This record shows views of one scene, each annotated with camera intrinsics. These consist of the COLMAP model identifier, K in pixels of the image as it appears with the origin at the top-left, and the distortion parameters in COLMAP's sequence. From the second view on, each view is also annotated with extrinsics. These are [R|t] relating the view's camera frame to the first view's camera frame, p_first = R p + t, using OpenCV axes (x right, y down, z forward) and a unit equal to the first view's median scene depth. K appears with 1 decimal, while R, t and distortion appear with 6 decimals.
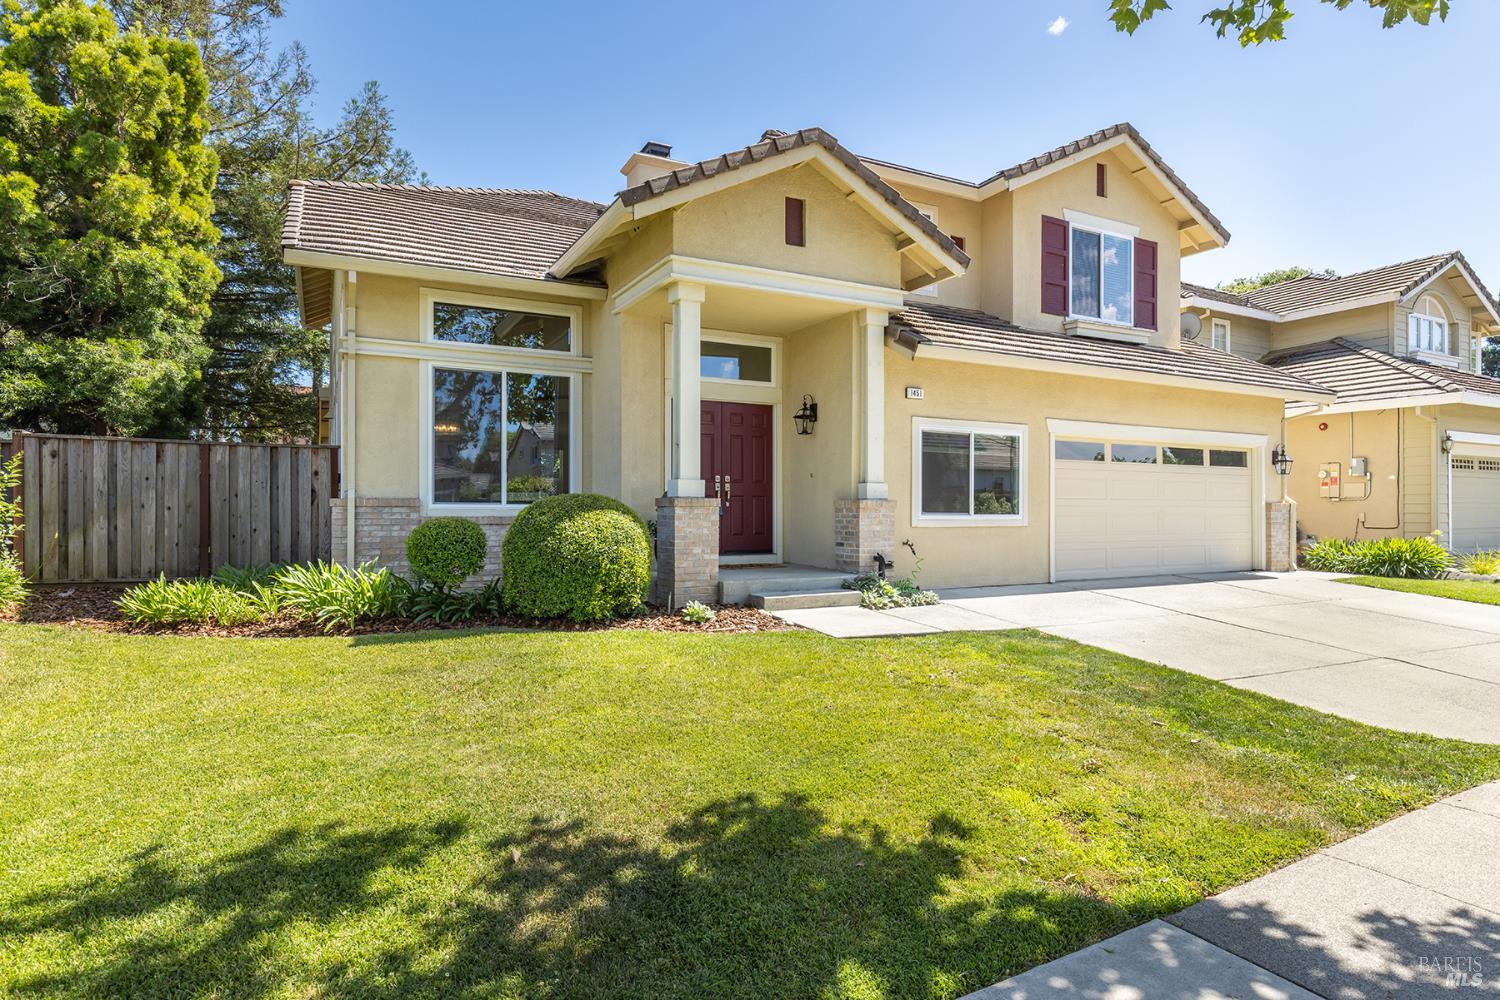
lens RADIAL K [[826.9, 0, 755.2], [0, 826.9, 505.1], [0, 0, 1]] dist [-0.000697, -0.000616]
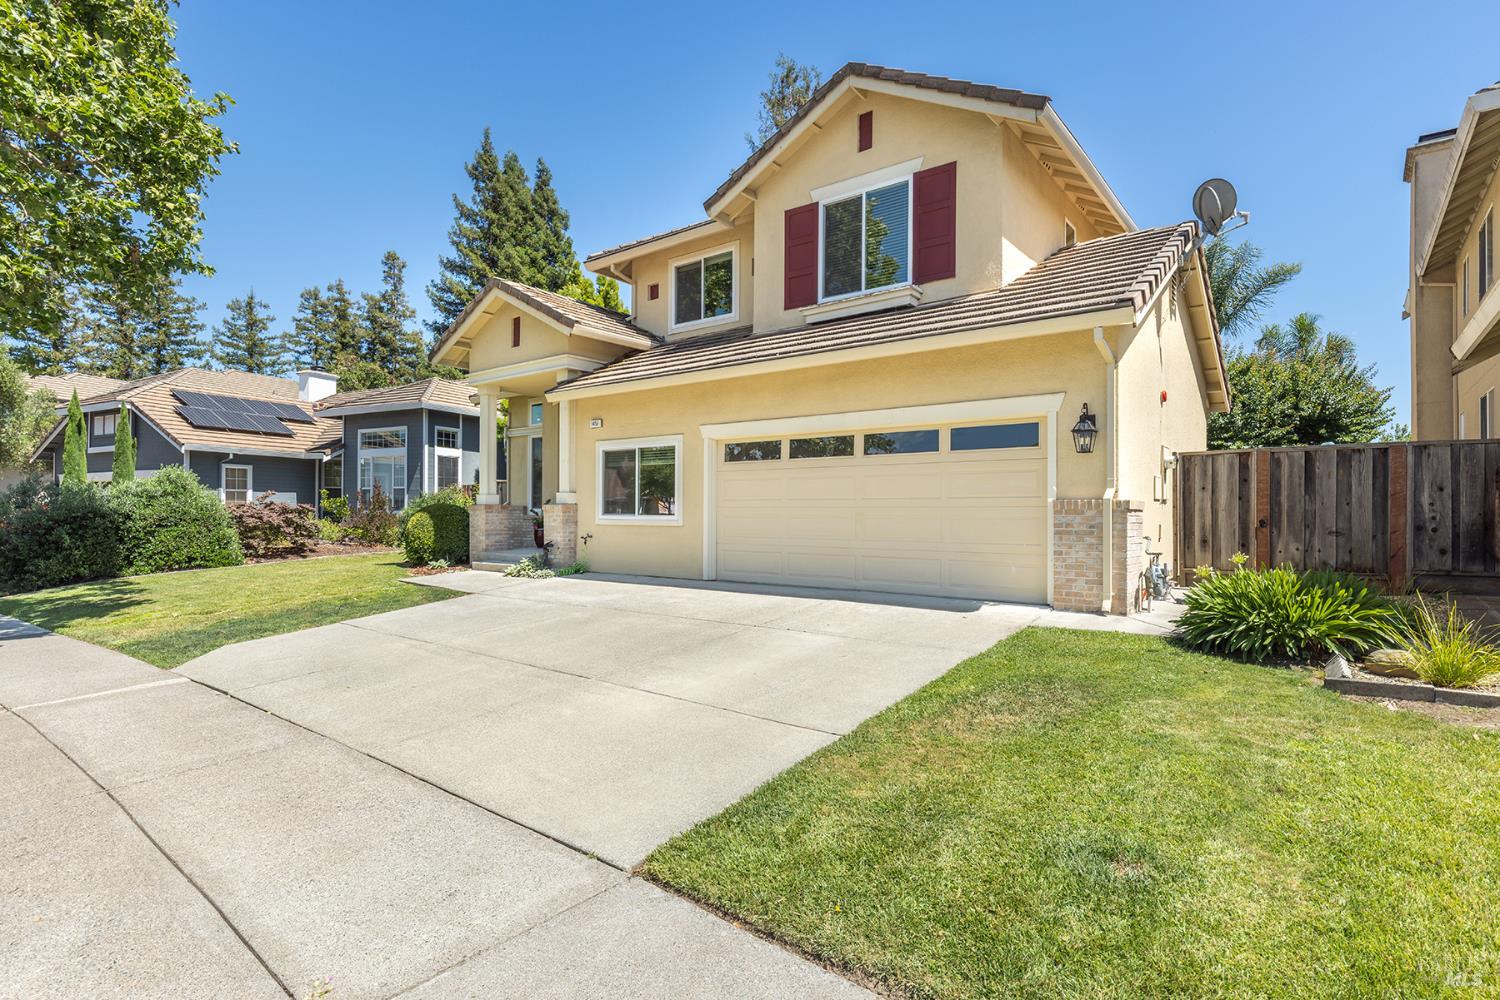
lens RADIAL K [[756.1, 0, 754.4], [0, 756.1, 504.6], [0, 0, 1]] dist [-0.005625, 0.000403]
pose [[0.405232, -0.010450, -0.914154, 1.282234], [0.003001, 0.999944, -0.010100, 0.007275], [0.914209, 0.001349, 0.405241, 0.673677]]
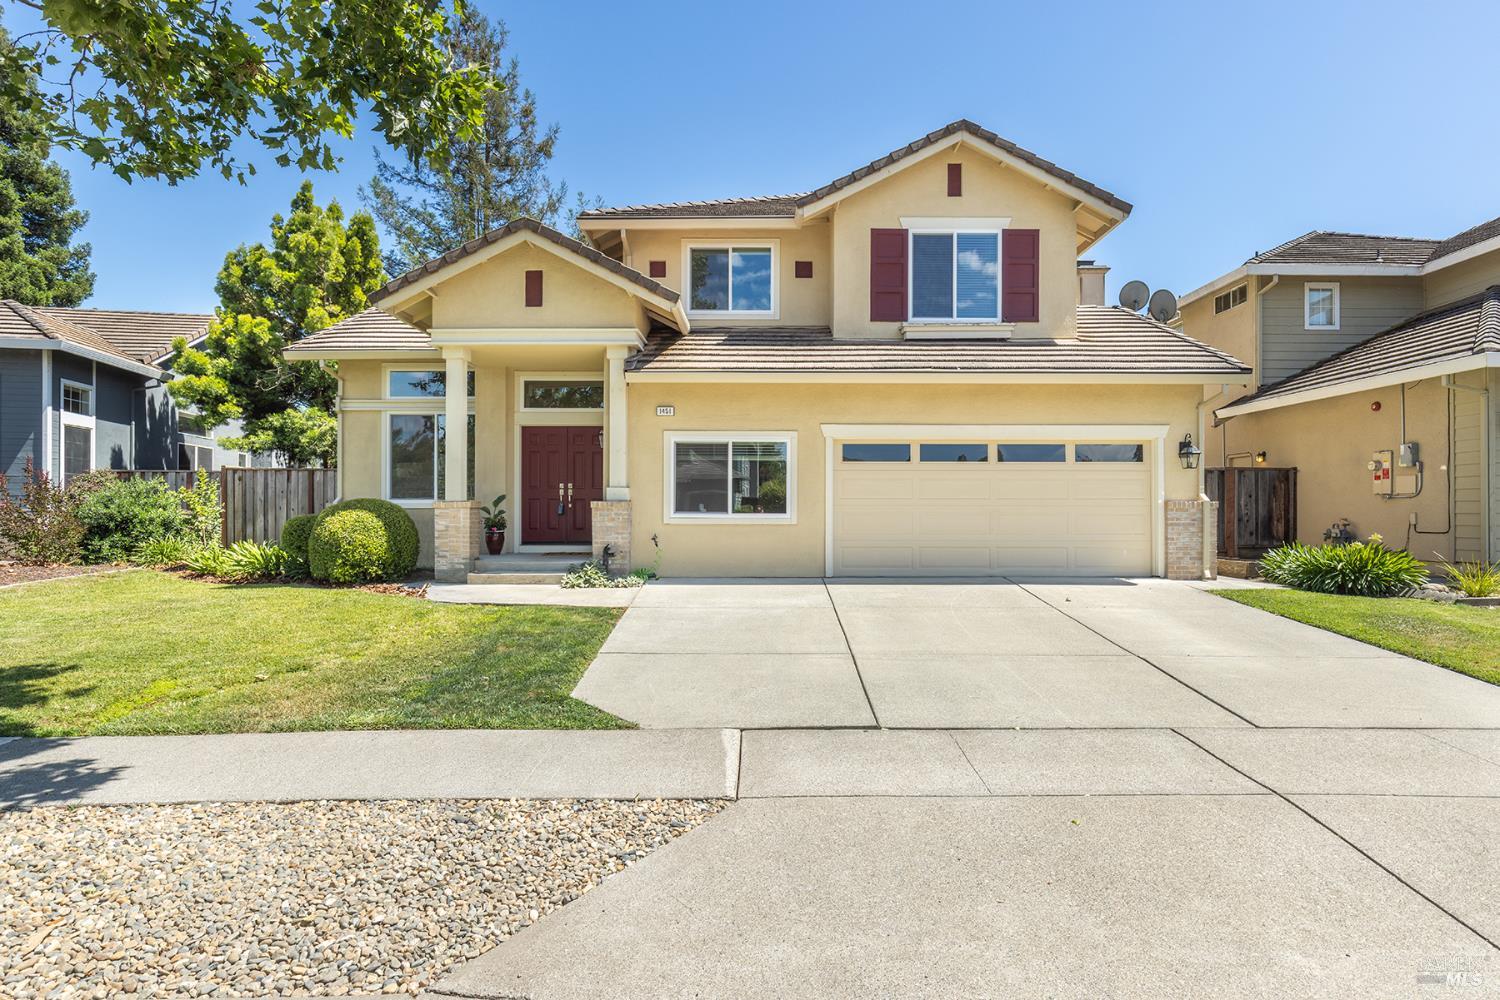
lens RADIAL K [[756.1, 0, 757.2], [0, 756.1, 505.9], [0, 0, 1]] dist [-0.005625, 0.000403]
pose [[0.879917, -0.004691, -0.475103, 0.752069], [0.003099, 0.999987, -0.004134, 0.005098], [0.475116, 0.002166, 0.879920, 0.097912]]
